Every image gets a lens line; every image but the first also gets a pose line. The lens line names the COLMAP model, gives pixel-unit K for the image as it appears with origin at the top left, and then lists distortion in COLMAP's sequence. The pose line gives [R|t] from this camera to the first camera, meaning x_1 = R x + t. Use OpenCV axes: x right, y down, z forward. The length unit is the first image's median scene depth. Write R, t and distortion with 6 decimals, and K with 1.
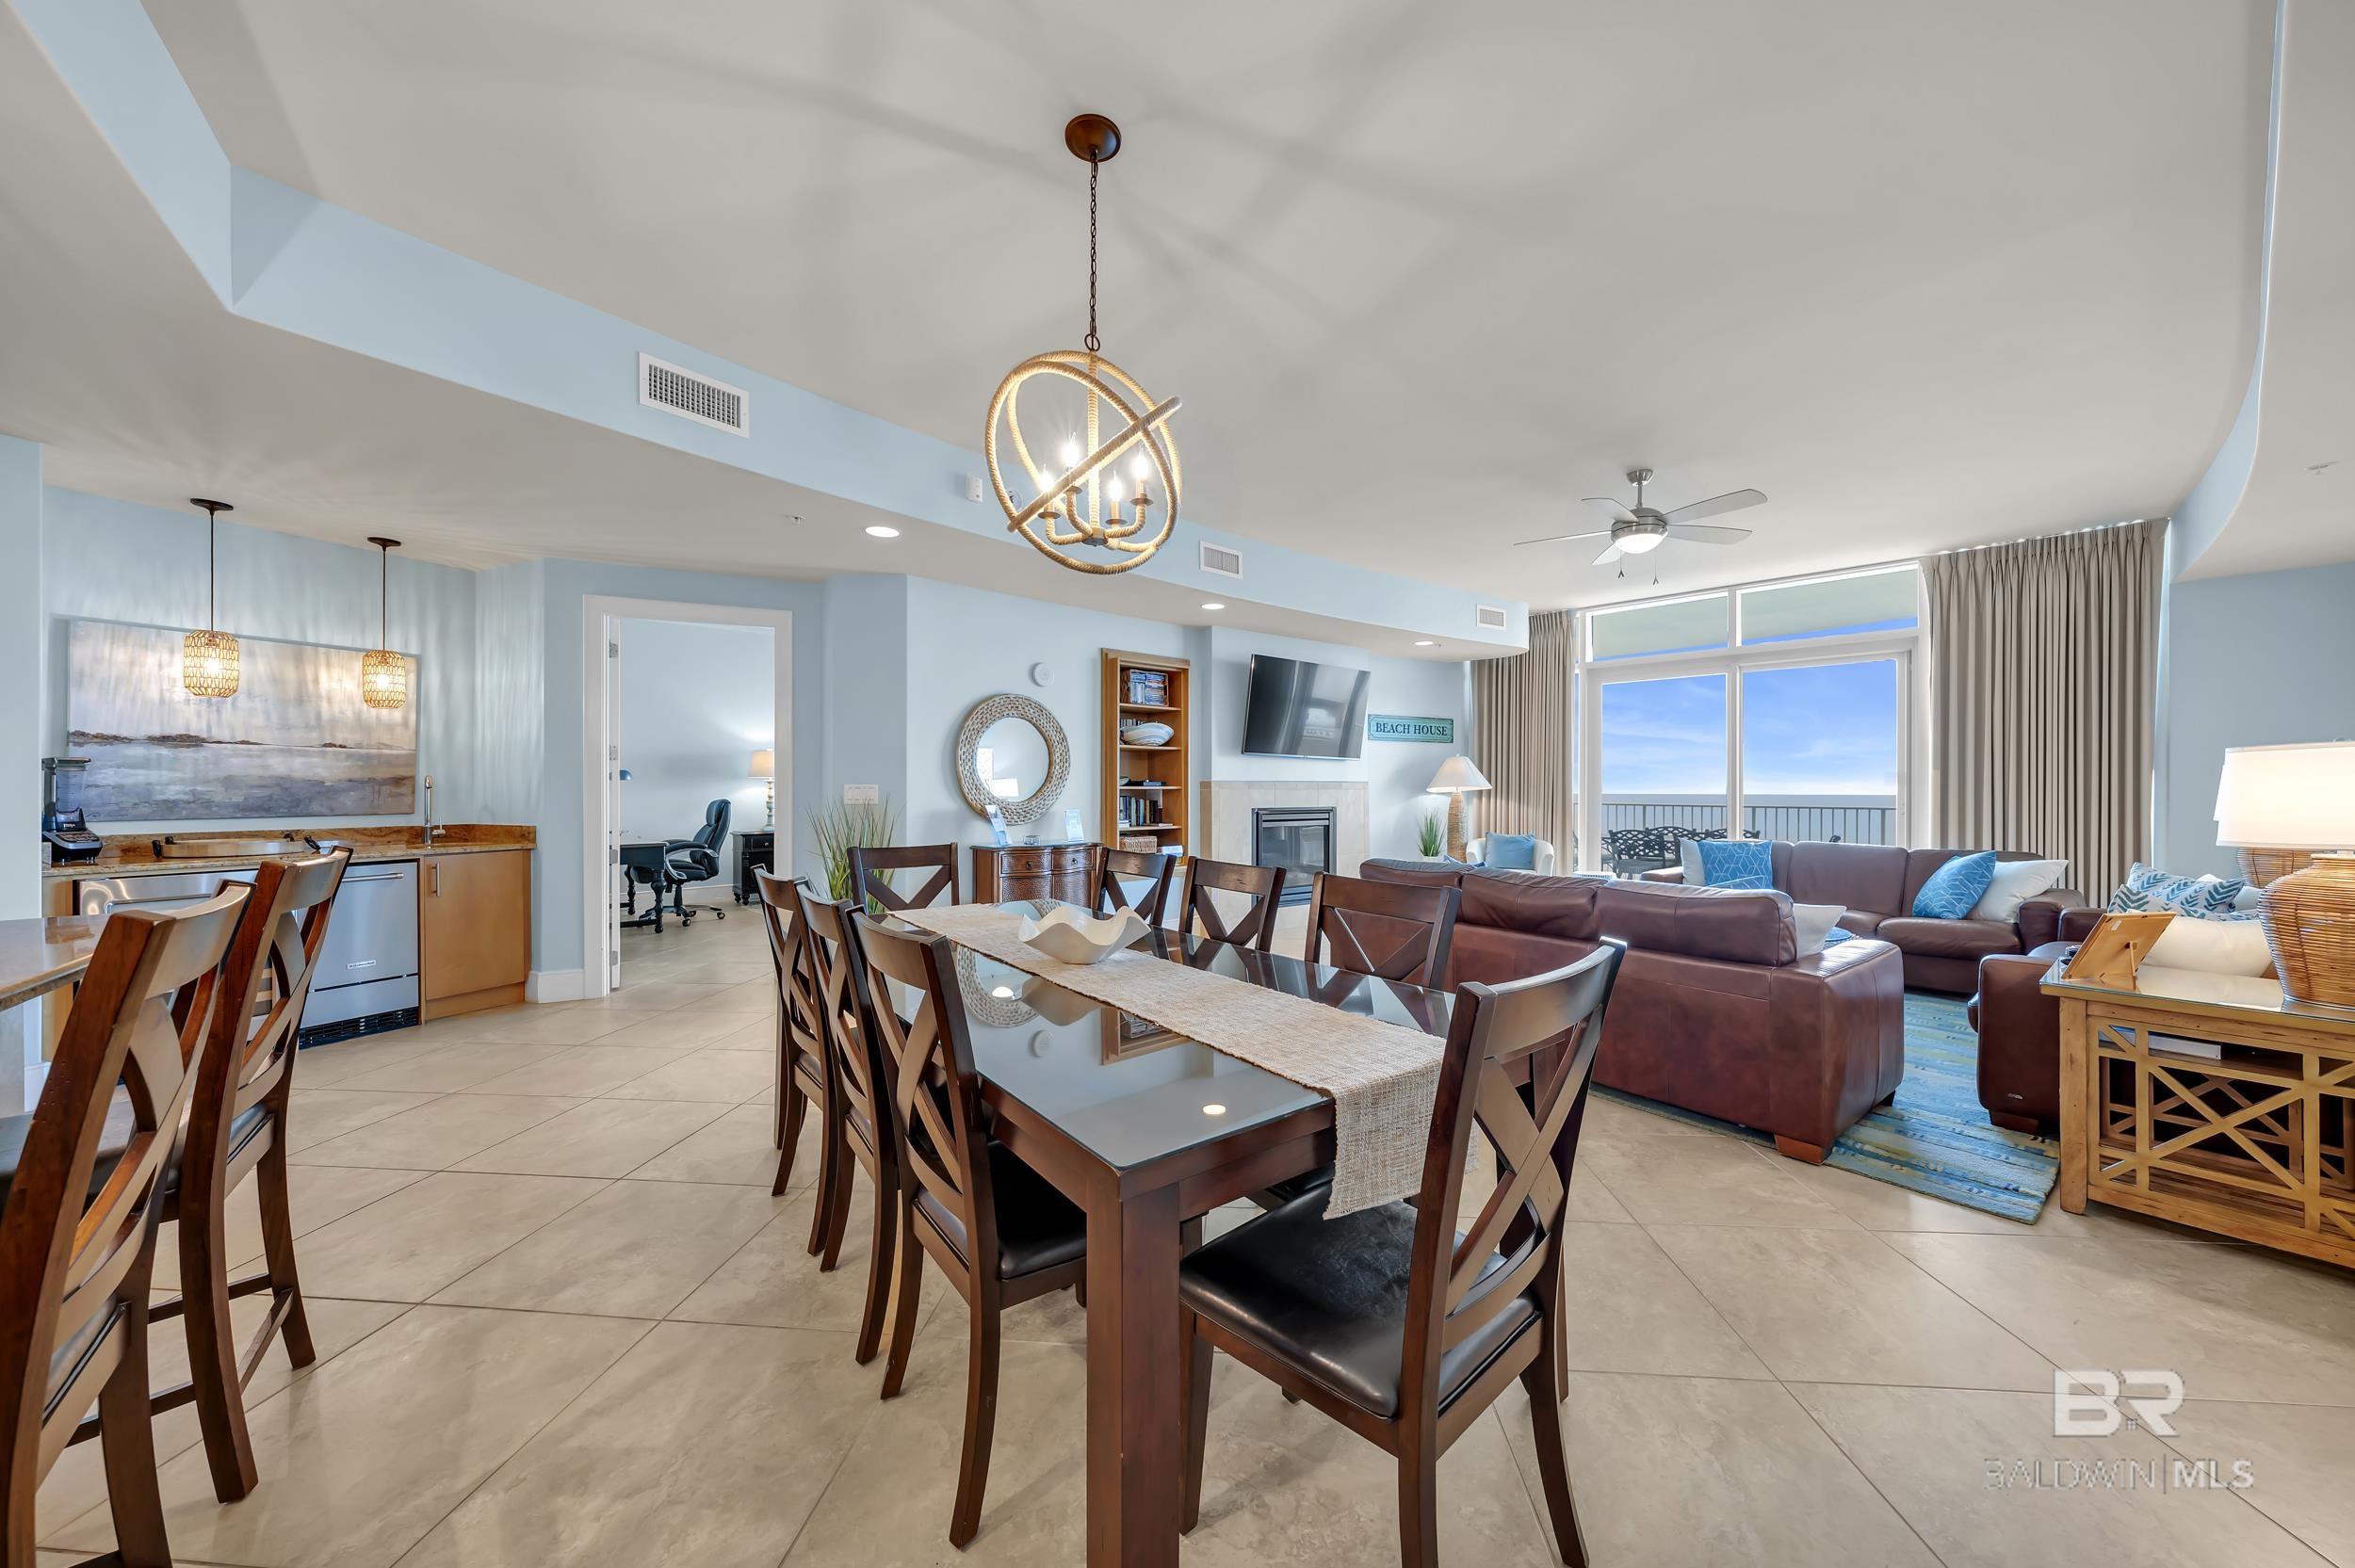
lens RADIAL K [[811.4, 0, 1183.6], [0, 811.4, 787.2], [0, 0, 1]] dist [0.000322, -0.000088]
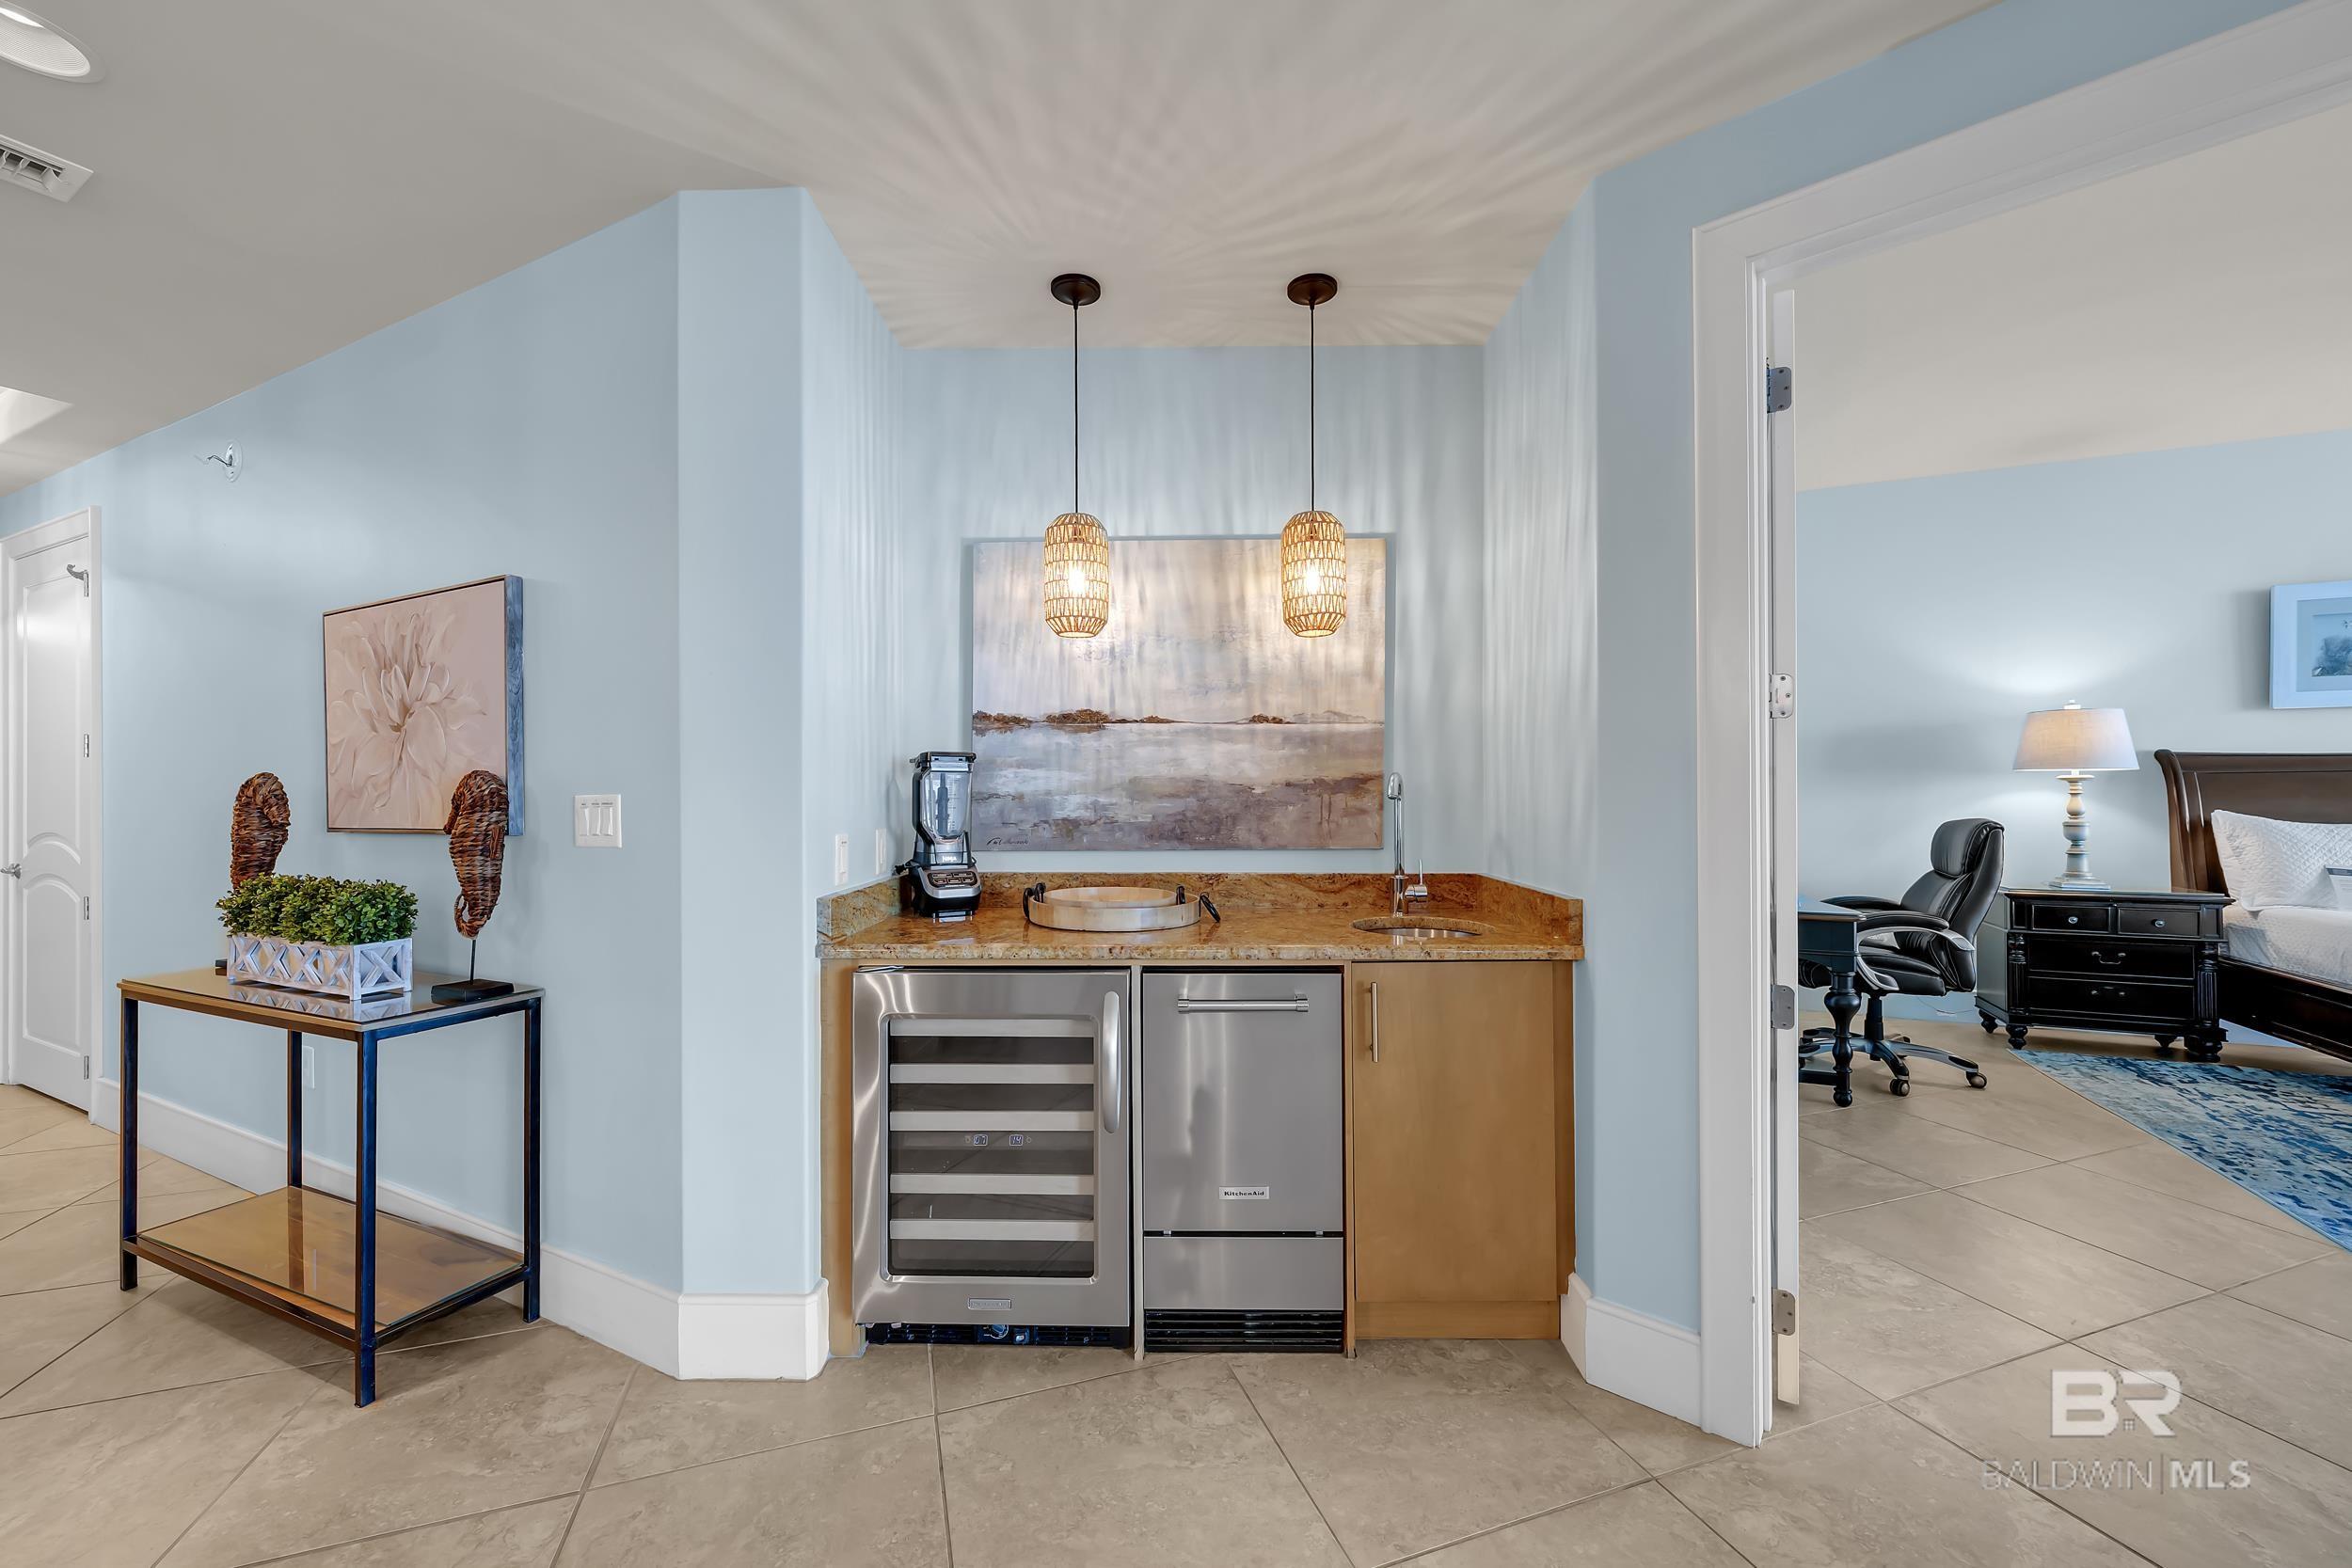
lens RADIAL K [[892.5, 0, 1182.3], [0, 892.5, 787.4], [0, 0, 1]] dist [-0.002655, -0.000254]
pose [[0.407121, -0.001998, -0.913372, -0.519683], [0.003696, 0.999993, -0.000540, -0.006087], [0.913367, -0.003155, 0.407126, 0.695014]]
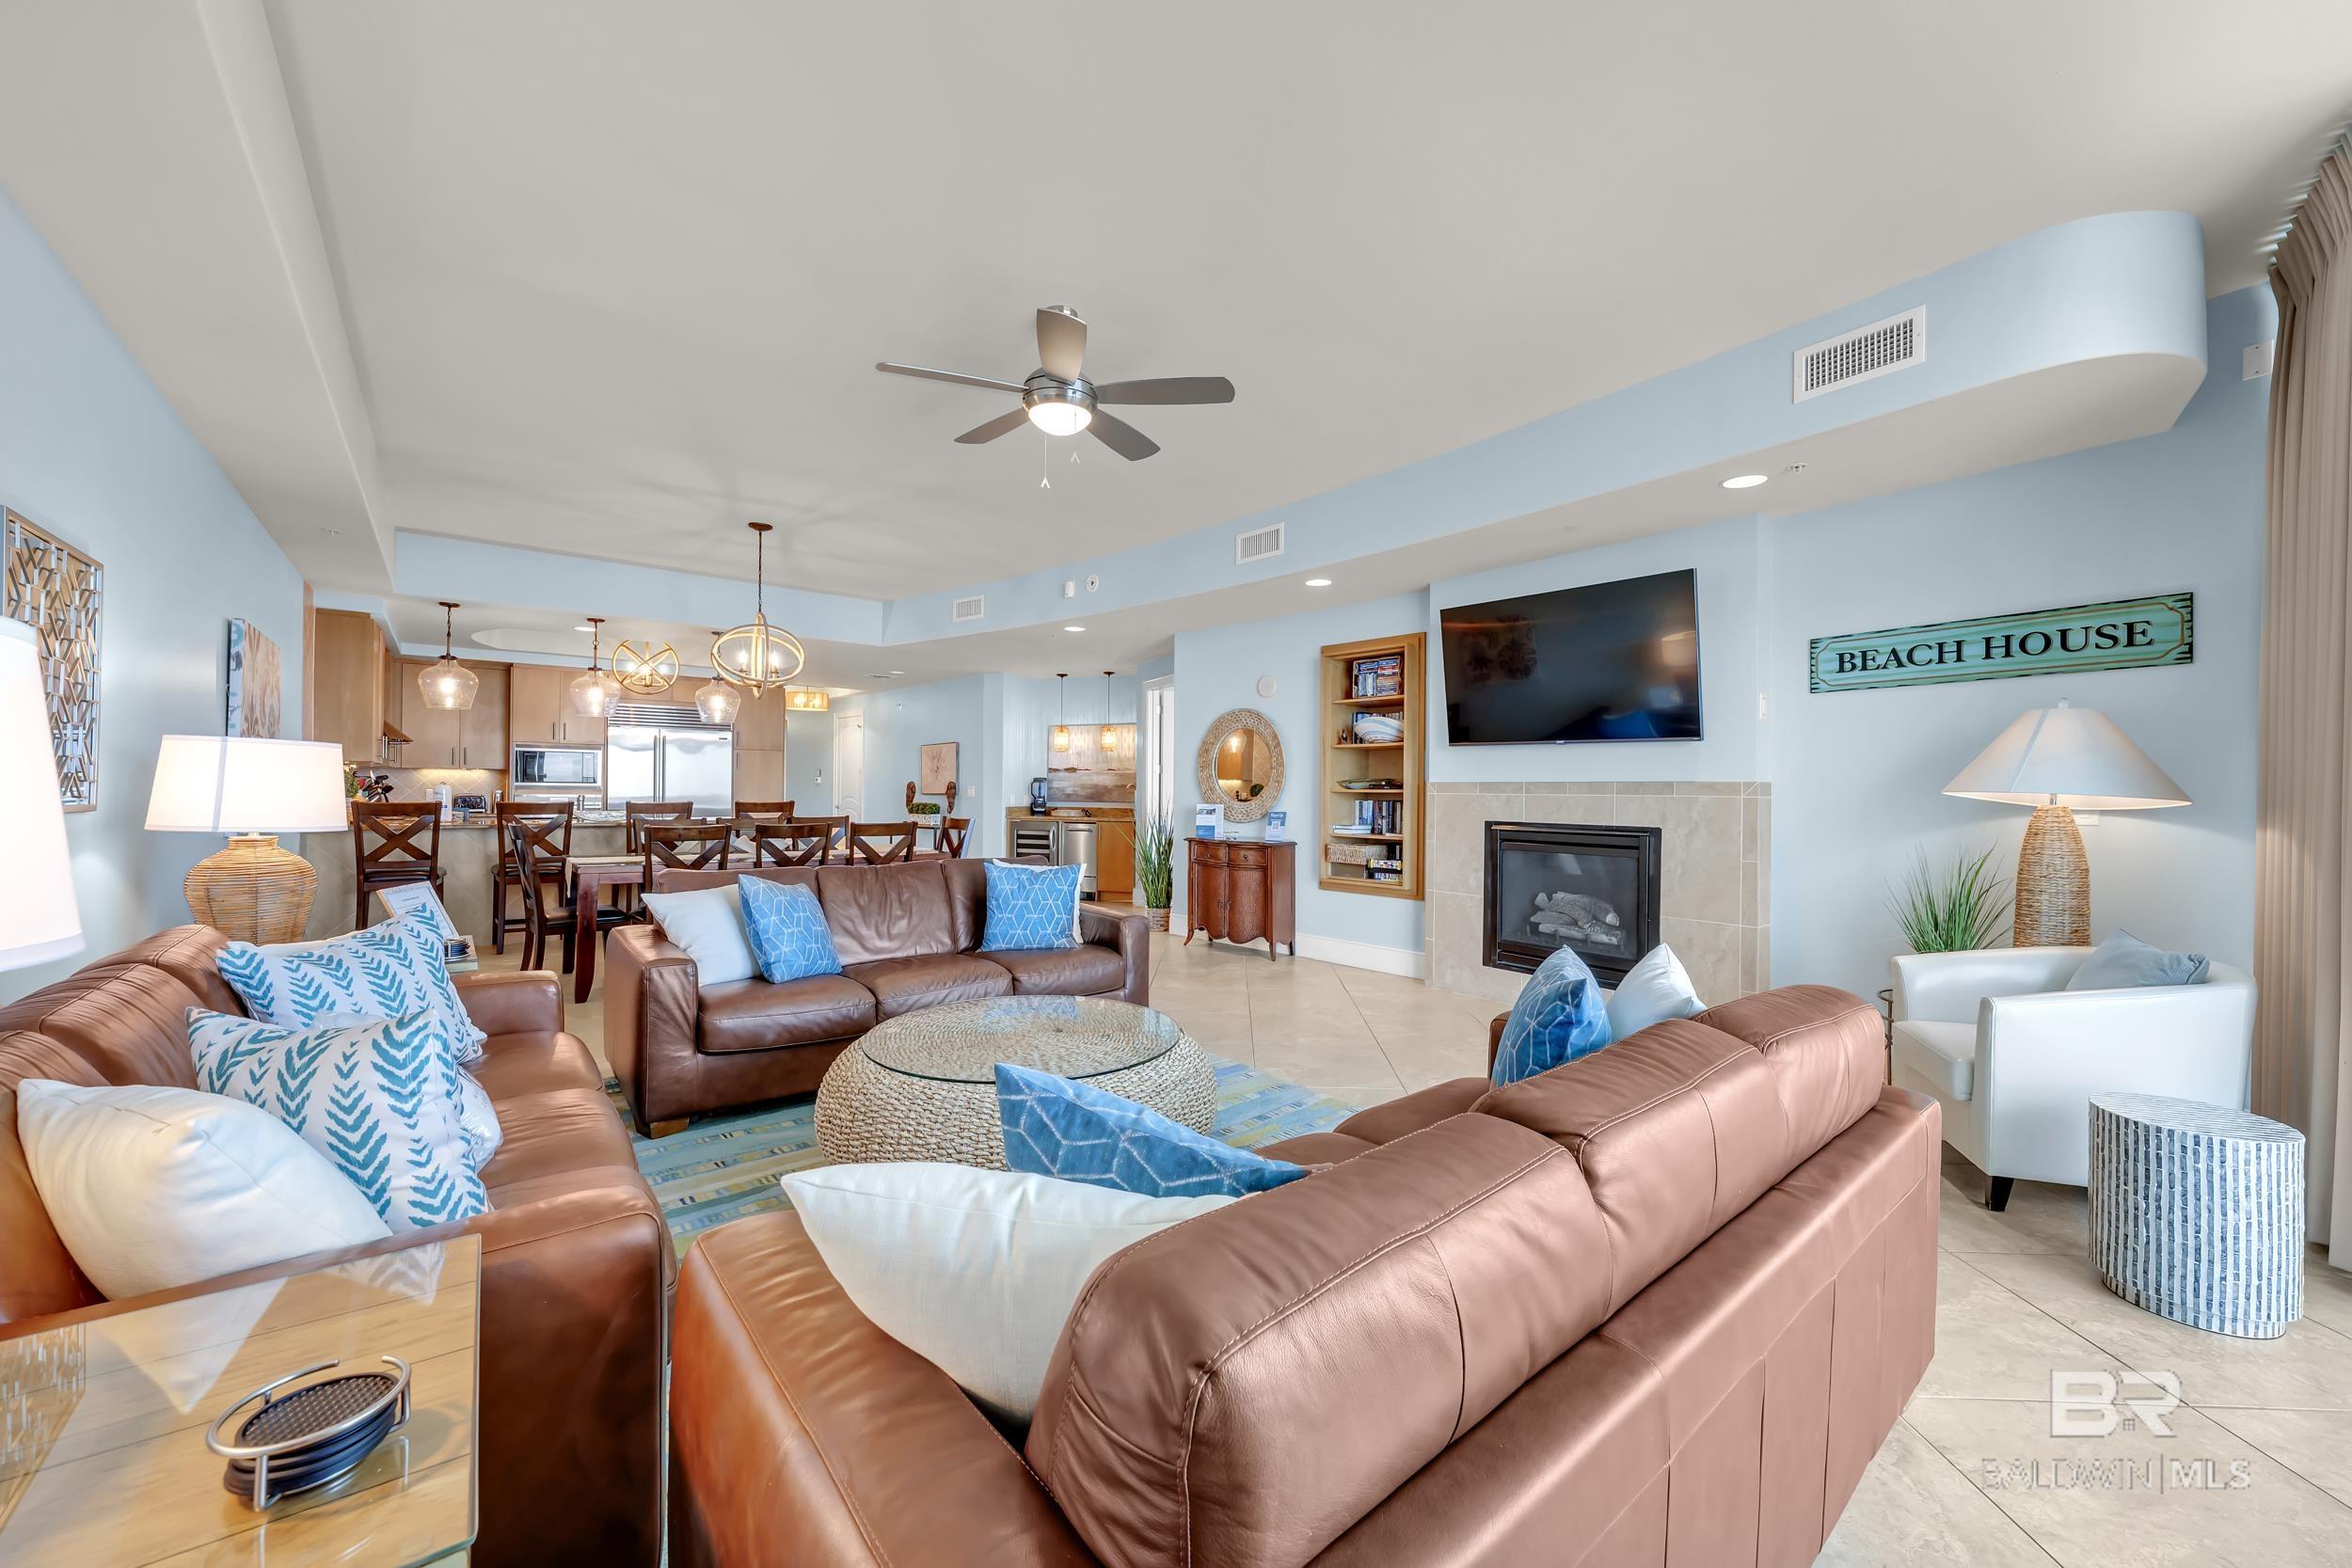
lens RADIAL K [[892.5, 0, 1174.5], [0, 892.5, 783.1], [0, 0, 1]] dist [-0.002655, -0.000254]
pose [[0.025309, -0.009225, -0.999637, 1.310967], [-0.010243, 0.999903, -0.009487, 0.005155], [0.999627, 0.010480, 0.025212, 1.087646]]
